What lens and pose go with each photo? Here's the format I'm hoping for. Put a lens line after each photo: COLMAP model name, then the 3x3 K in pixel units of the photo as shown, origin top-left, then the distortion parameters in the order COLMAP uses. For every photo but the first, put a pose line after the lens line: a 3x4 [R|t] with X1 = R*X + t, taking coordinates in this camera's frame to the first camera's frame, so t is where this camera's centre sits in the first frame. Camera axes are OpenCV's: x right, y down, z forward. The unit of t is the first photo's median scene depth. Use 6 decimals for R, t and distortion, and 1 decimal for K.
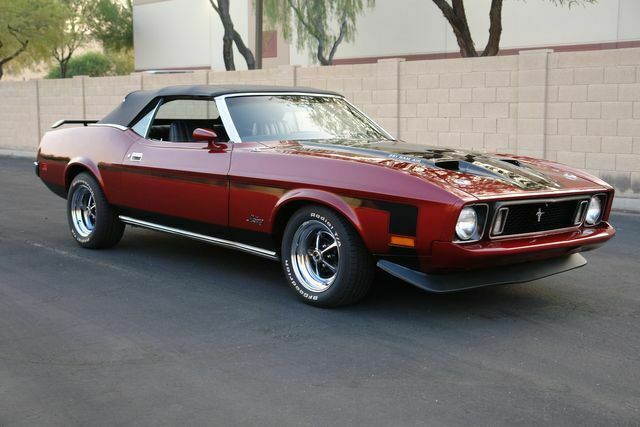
lens RADIAL K [[869.7, 0, 317.6], [0, 869.7, 212.4], [0, 0, 1]] dist [0.028525, 0.080856]
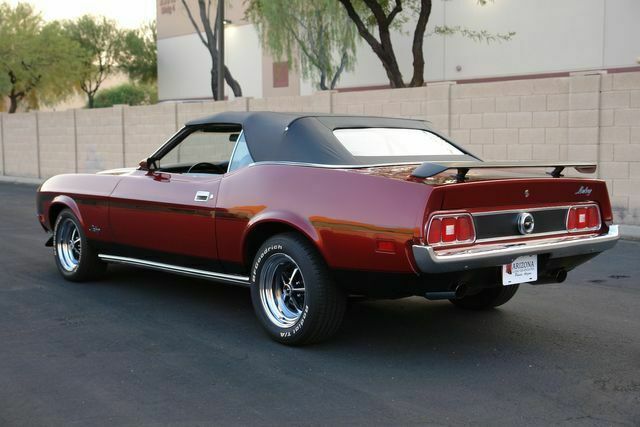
lens RADIAL K [[856.5, 0, 322.5], [0, 856.5, 199.5], [0, 0, 1]] dist [0.027476, 0.053077]
pose [[0.999195, -0.007342, -0.039437, 0.068281], [0.005622, 0.999036, -0.043543, 0.004125], [0.039719, 0.043287, 0.998273, -0.039139]]
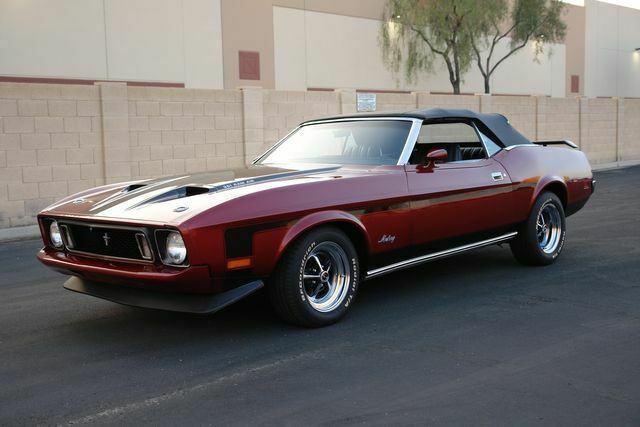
lens RADIAL K [[796.4, 0, 320.4], [0, 796.4, 213.7], [0, 0, 1]] dist [0.030033, 0.051309]
pose [[-0.066020, -0.101826, 0.992609, -0.220553], [0.143153, 0.983522, 0.110415, -0.030995], [-0.987496, 0.149385, -0.050355, 0.251904]]
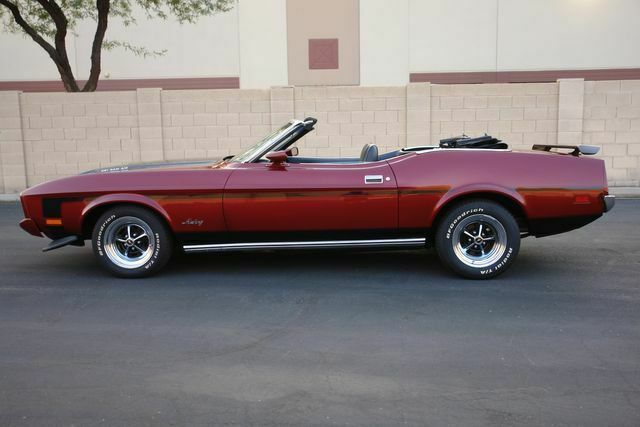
lens RADIAL K [[647.8, 0, 326.4], [0, 647.8, 213.8], [0, 0, 1]] dist [0.011210, 0.030098]
pose [[0.720333, -0.107268, 0.685284, -0.126532], [0.099297, 0.993741, 0.051176, -0.007845], [-0.686484, 0.031183, 0.726476, 0.041513]]
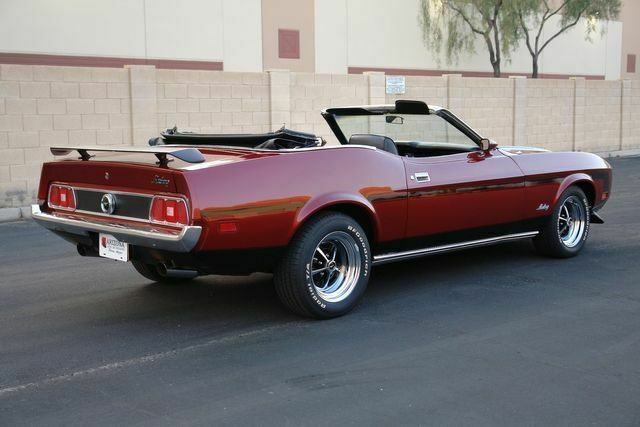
lens RADIAL K [[819.3, 0, 320.2], [0, 819.3, 213.2], [0, 0, 1]] dist [0.030103, 0.061612]
pose [[-0.010573, -0.123833, 0.992247, -0.243358], [0.134948, 0.983048, 0.124123, -0.031765], [-0.990796, 0.135214, 0.006318, 0.239445]]
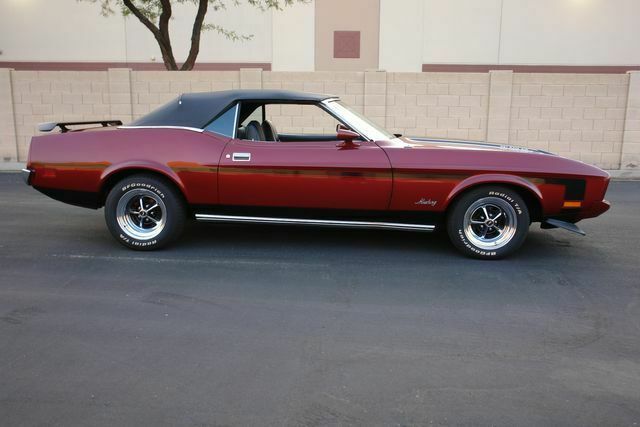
lens RADIAL K [[560.6, 0, 325.2], [0, 560.6, 212.4], [0, 0, 1]] dist [-0.016854, 0.007455]
pose [[0.709974, -0.123535, 0.693308, -0.163695], [0.075387, 0.992169, 0.099588, -0.015095], [-0.700182, -0.018438, 0.713727, 0.116085]]
